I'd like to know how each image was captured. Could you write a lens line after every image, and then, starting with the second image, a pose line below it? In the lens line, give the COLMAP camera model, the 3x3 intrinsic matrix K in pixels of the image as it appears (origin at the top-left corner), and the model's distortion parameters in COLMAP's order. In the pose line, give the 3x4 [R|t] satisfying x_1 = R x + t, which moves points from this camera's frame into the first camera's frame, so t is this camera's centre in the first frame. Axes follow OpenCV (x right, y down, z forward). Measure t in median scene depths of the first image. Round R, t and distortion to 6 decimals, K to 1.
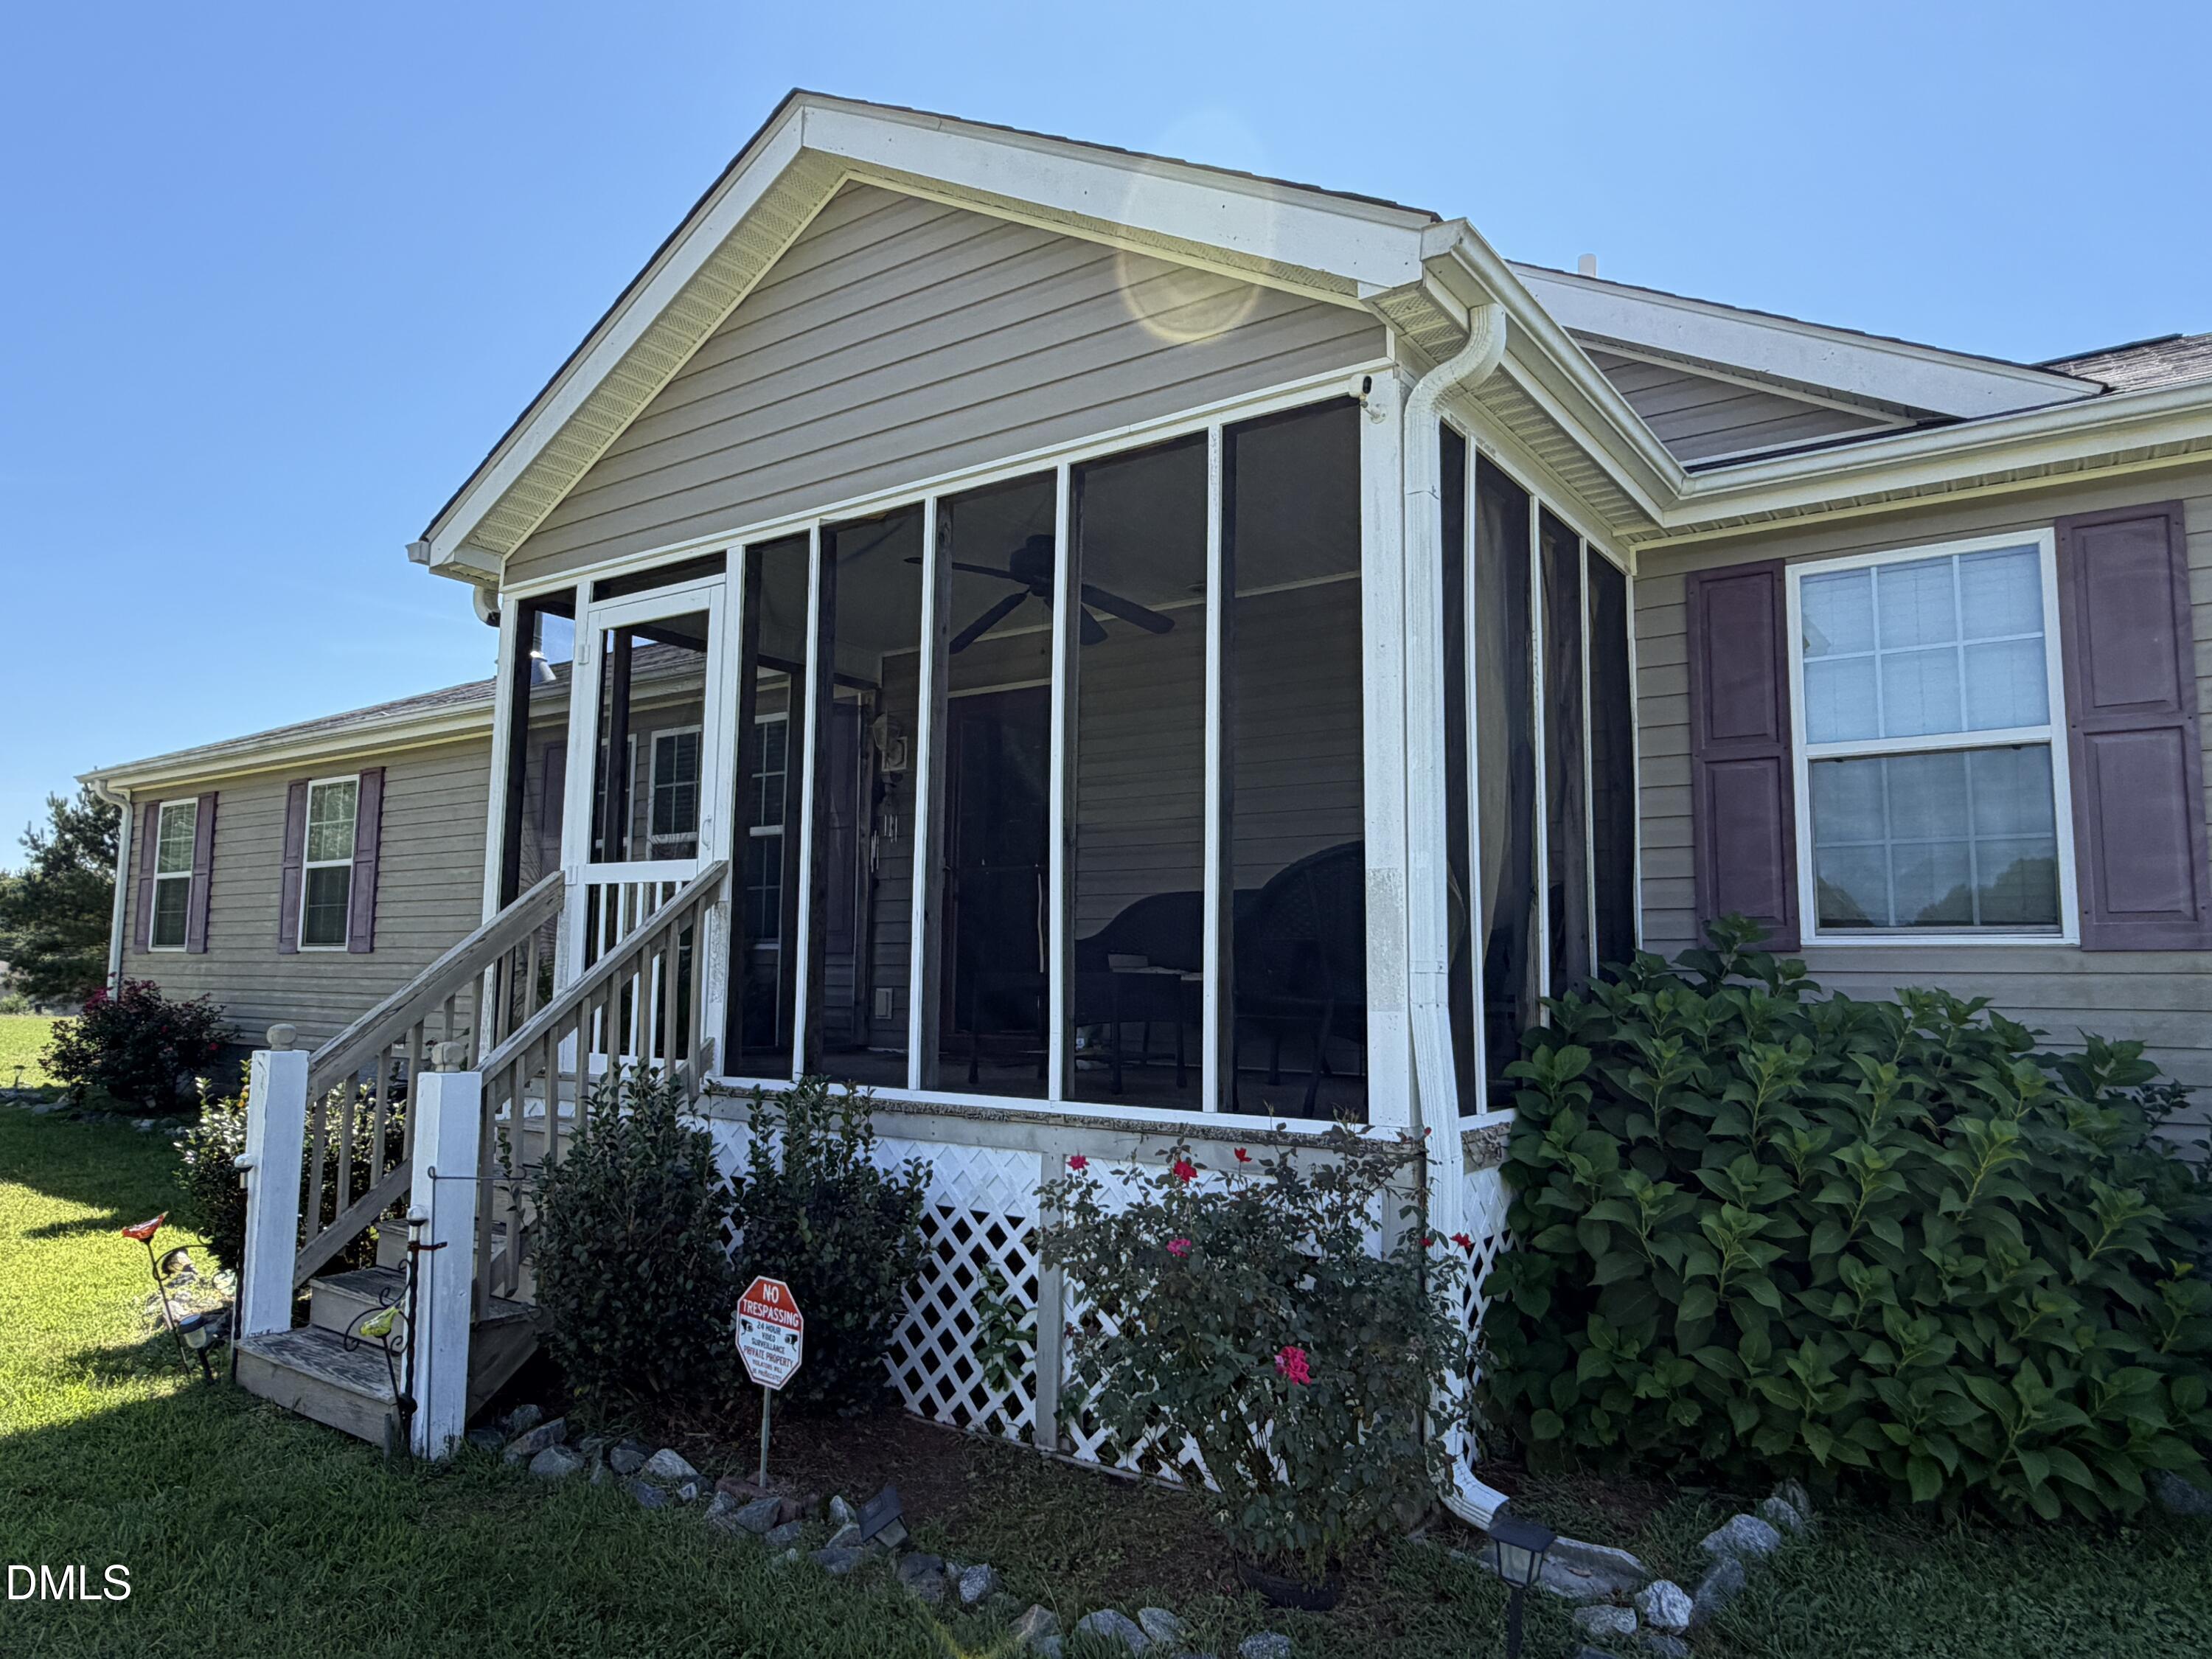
lens RADIAL K [[1435.4, 0, 1106.0], [0, 1435.4, 829.5], [0, 0, 1]] dist [0.002522, 0.001225]
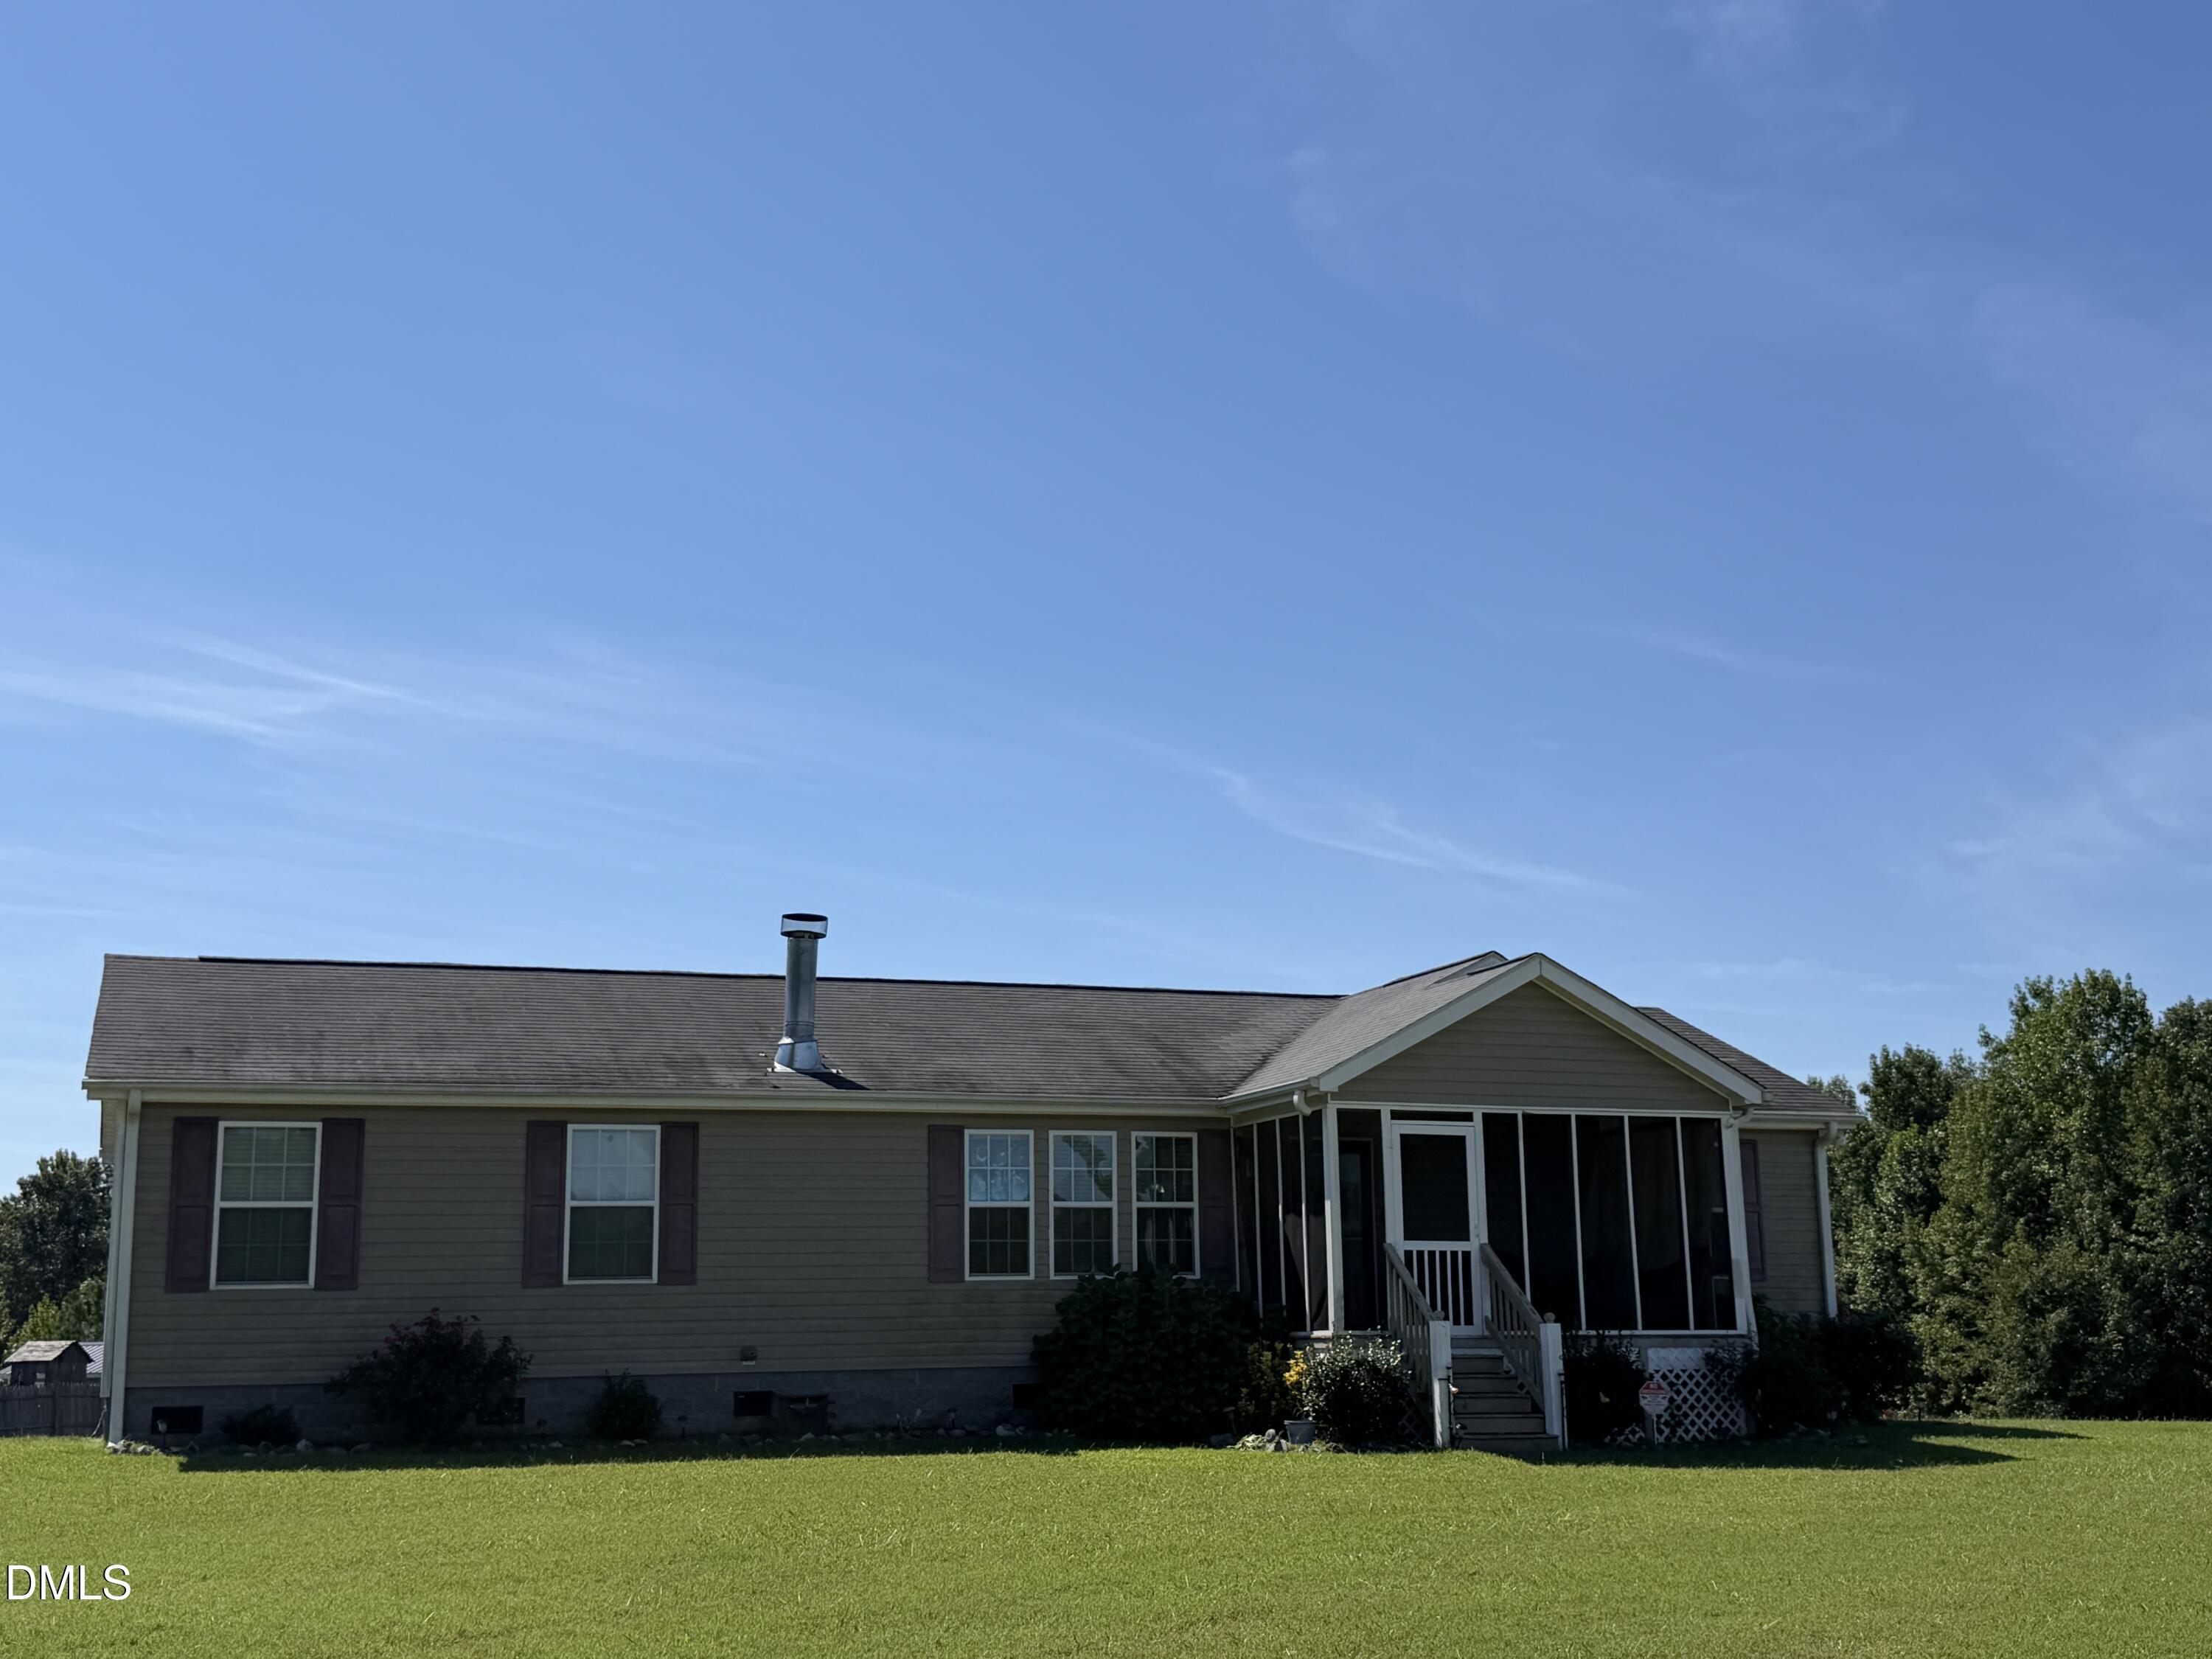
lens RADIAL K [[2859.1, 0, 1106.0], [0, 2859.1, 829.5], [0, 0, 1]] dist [0.167473, -0.005635]
pose [[0.544045, 0.128990, 0.829082, -5.711213], [-0.068067, 0.991641, -0.109616, -0.115418], [-0.836291, 0.003203, 0.548277, -1.395094]]
